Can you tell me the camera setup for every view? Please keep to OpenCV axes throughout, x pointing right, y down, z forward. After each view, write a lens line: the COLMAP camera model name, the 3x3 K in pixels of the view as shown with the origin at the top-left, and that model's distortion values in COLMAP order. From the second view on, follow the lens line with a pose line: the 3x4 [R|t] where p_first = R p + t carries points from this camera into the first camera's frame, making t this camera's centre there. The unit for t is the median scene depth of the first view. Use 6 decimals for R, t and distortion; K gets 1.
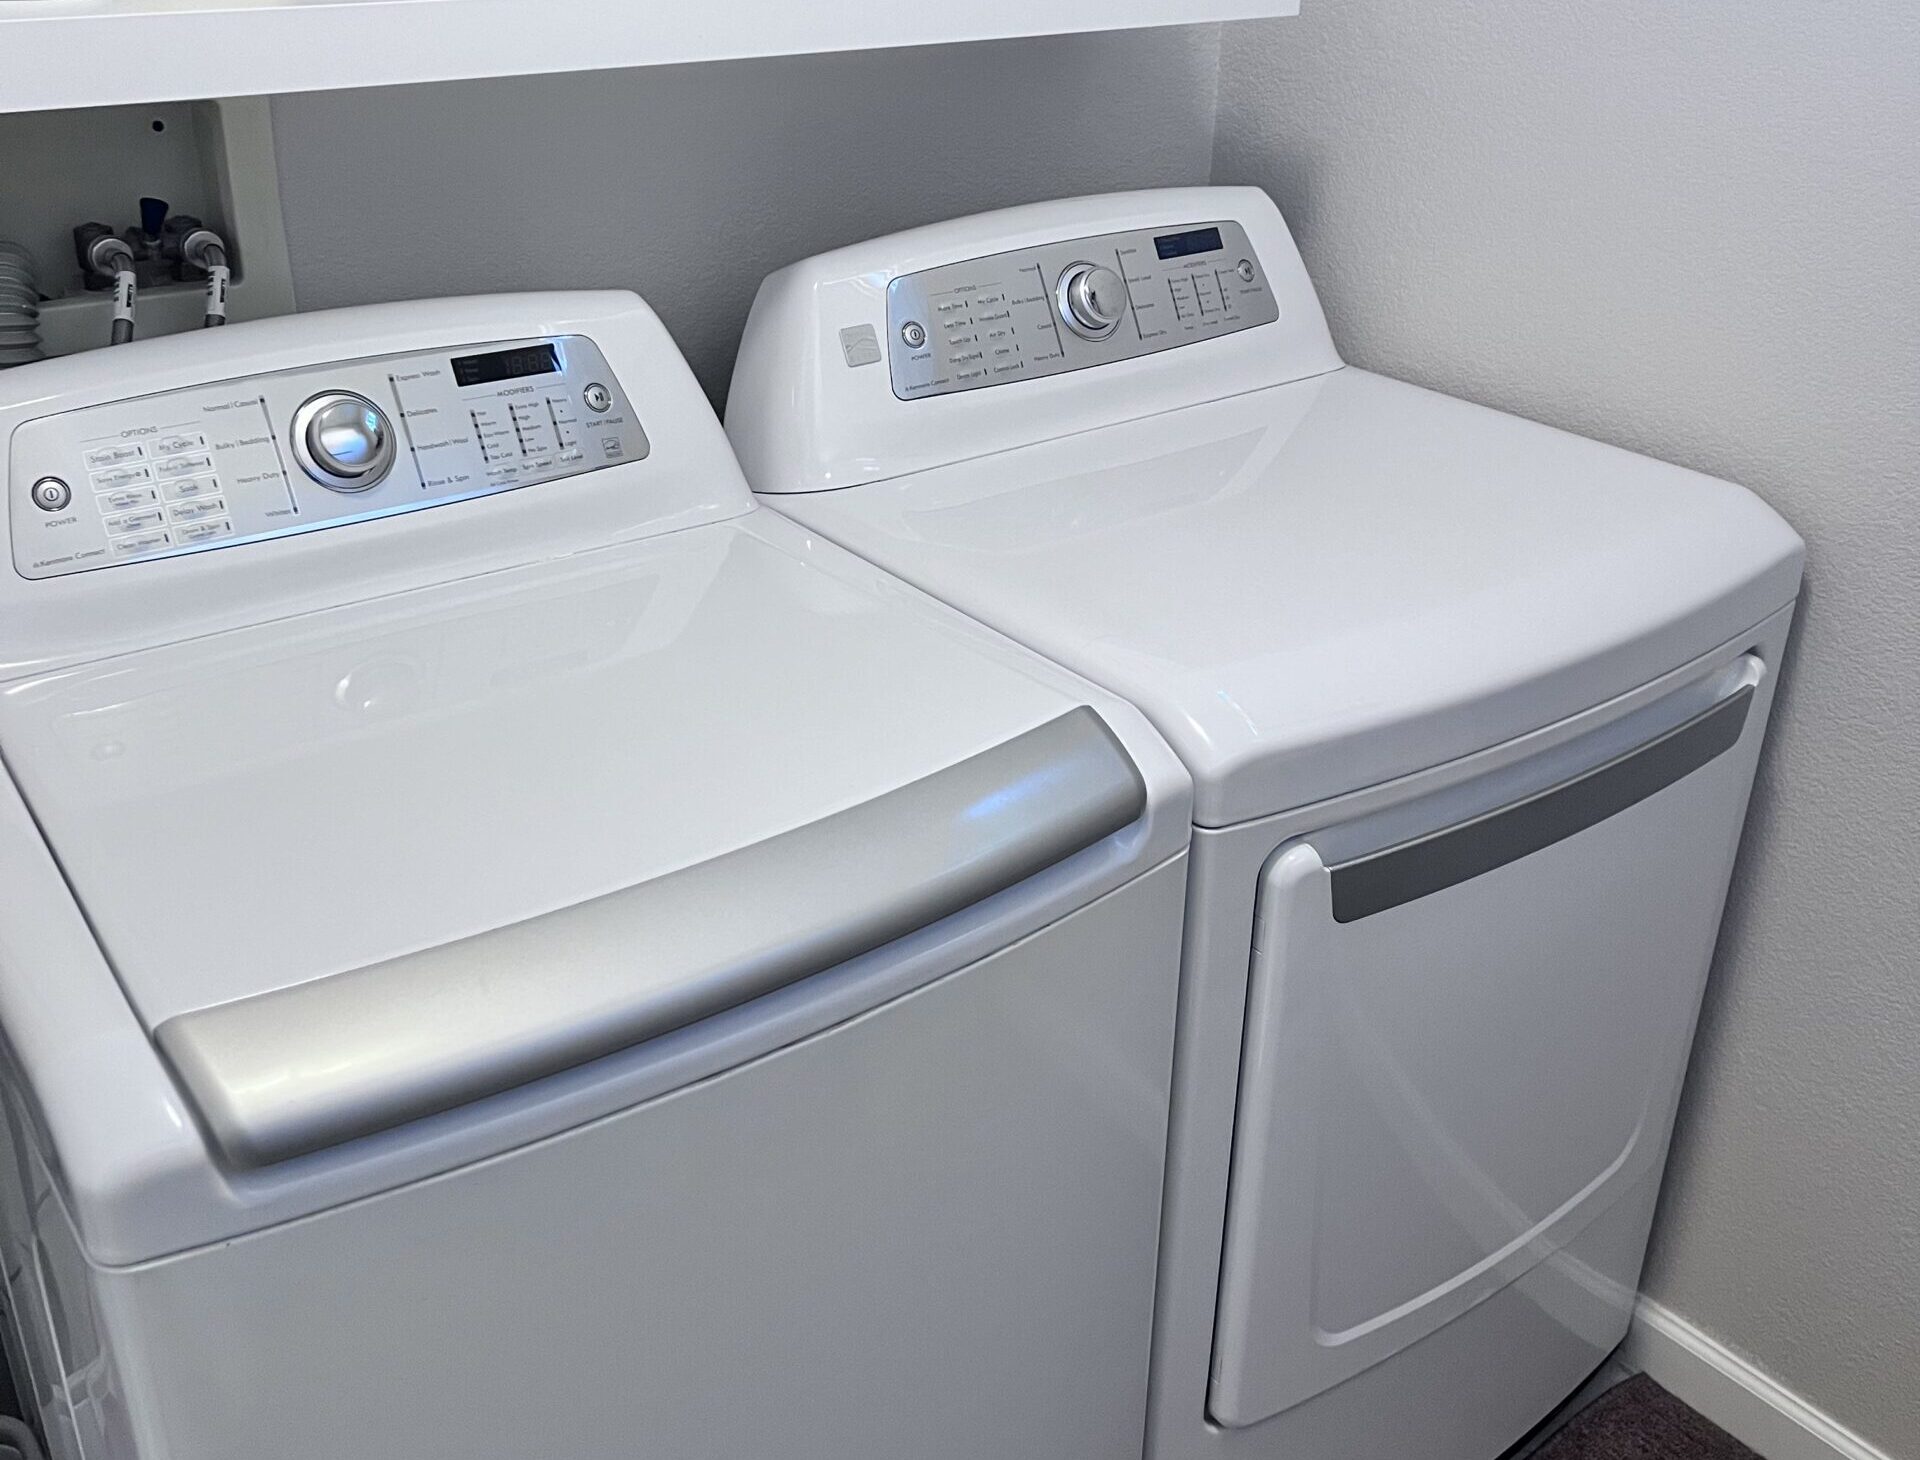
lens RADIAL K [[1925.1, 0, 960.0], [0, 1925.1, 730.0], [0, 0, 1]] dist [0.173205, -0.002578]
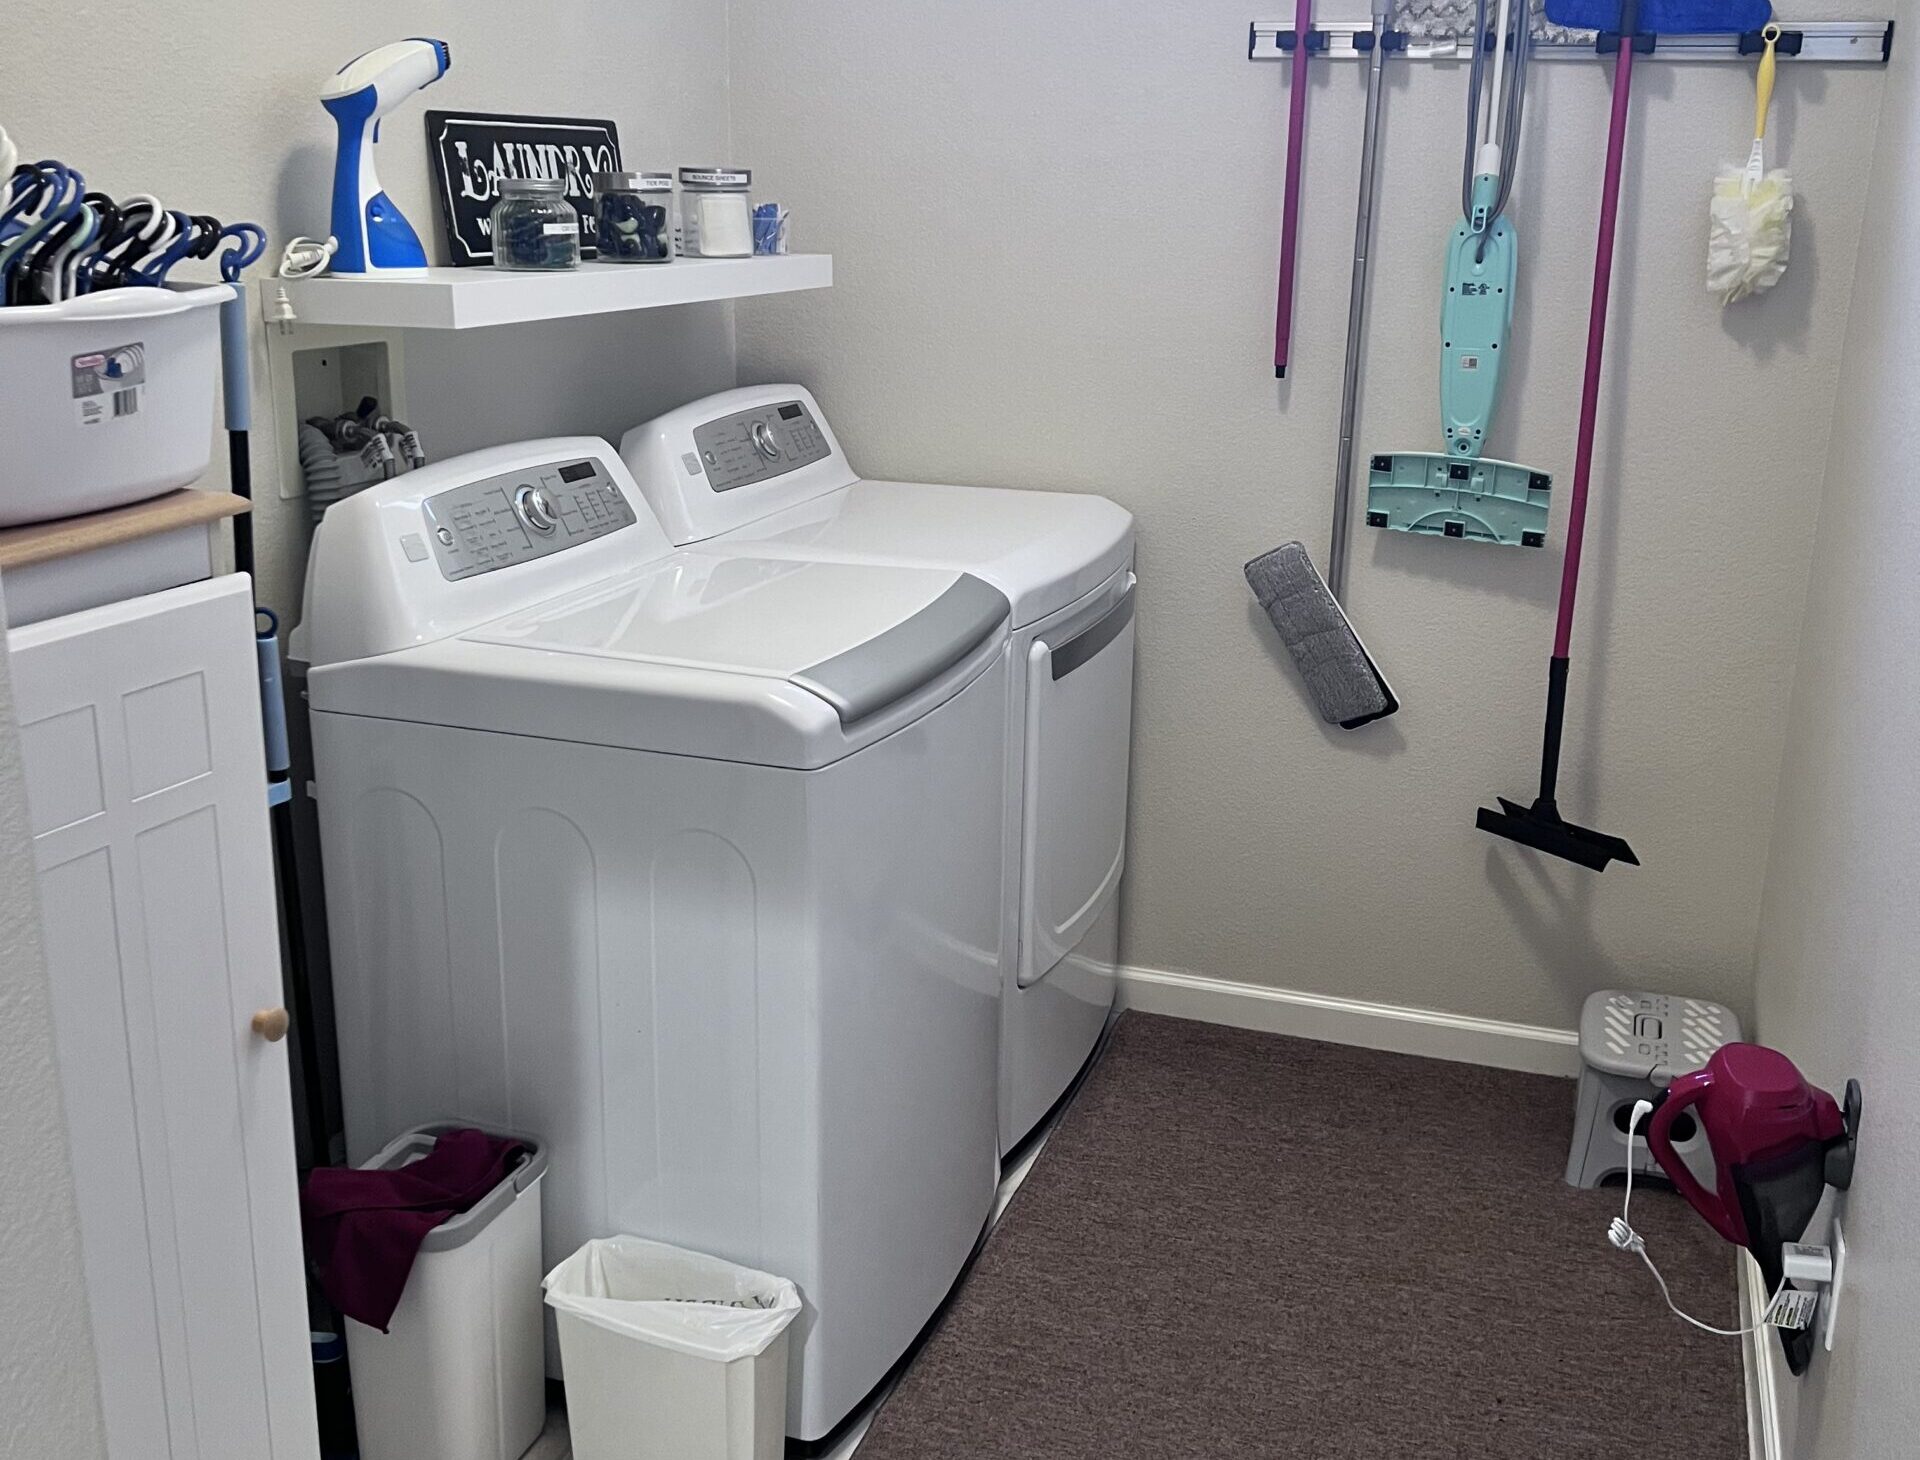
lens RADIAL K [[2029.2, 0, 960.0], [0, 2029.2, 730.0], [0, 0, 1]] dist [0.416196, 0.002149]
pose [[0.834027, -0.160390, 0.527896, -0.778955], [0.254427, 0.960810, -0.110050, 0.270430], [-0.489557, 0.226096, 0.842149, -0.575312]]
